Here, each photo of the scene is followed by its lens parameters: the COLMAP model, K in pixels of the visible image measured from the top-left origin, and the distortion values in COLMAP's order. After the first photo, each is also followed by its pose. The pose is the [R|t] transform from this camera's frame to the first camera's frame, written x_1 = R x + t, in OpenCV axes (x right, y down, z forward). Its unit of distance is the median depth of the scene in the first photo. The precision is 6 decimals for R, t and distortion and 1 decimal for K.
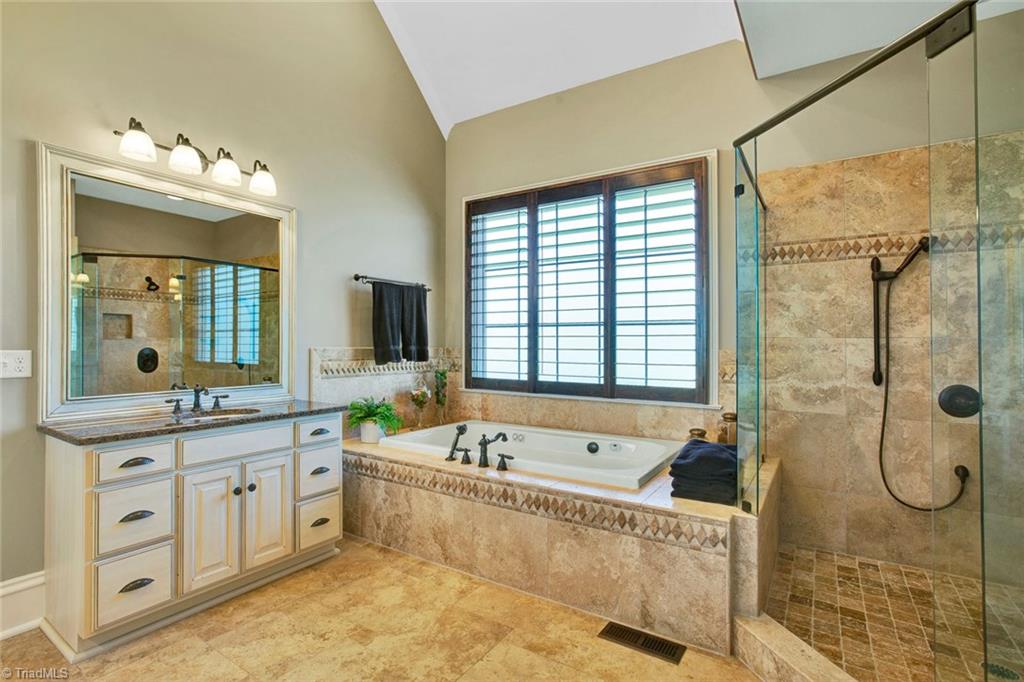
lens RADIAL K [[483.5, 0, 509.0], [0, 483.5, 336.2], [0, 0, 1]] dist [-0.030469, 0.000971]
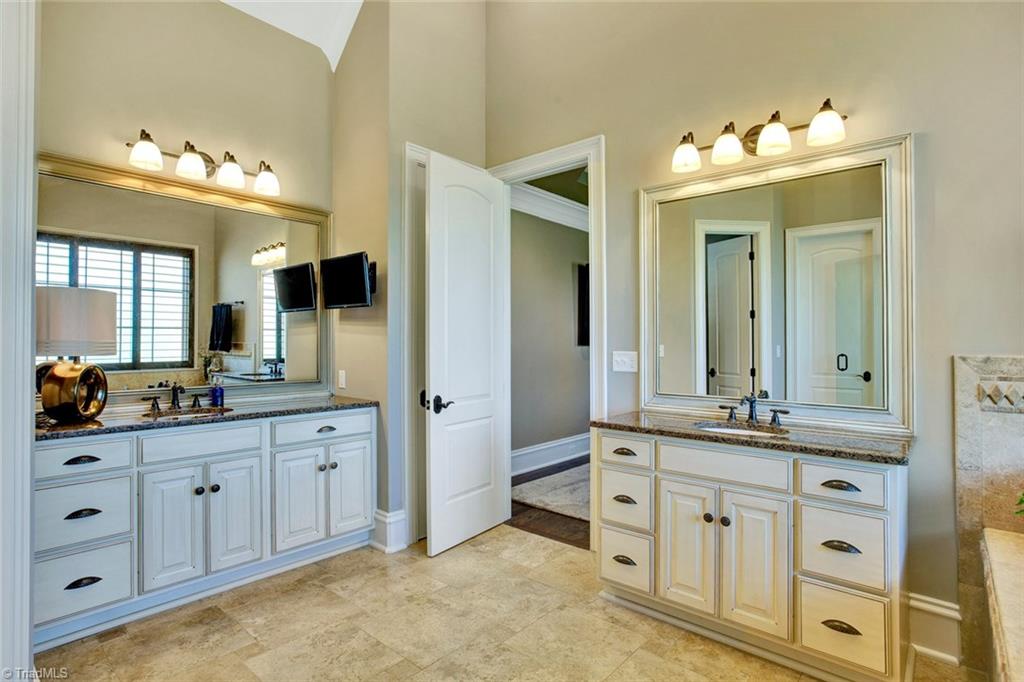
lens RADIAL K [[525.6, 0, 512.0], [0, 525.6, 341.0], [0, 0, 1]] dist [-0.000407, -0.000115]
pose [[-0.141518, -0.003771, -0.989929, 0.411415], [0.015310, 0.999865, -0.005997, 0.003129], [0.989817, -0.016005, -0.141441, 0.751546]]
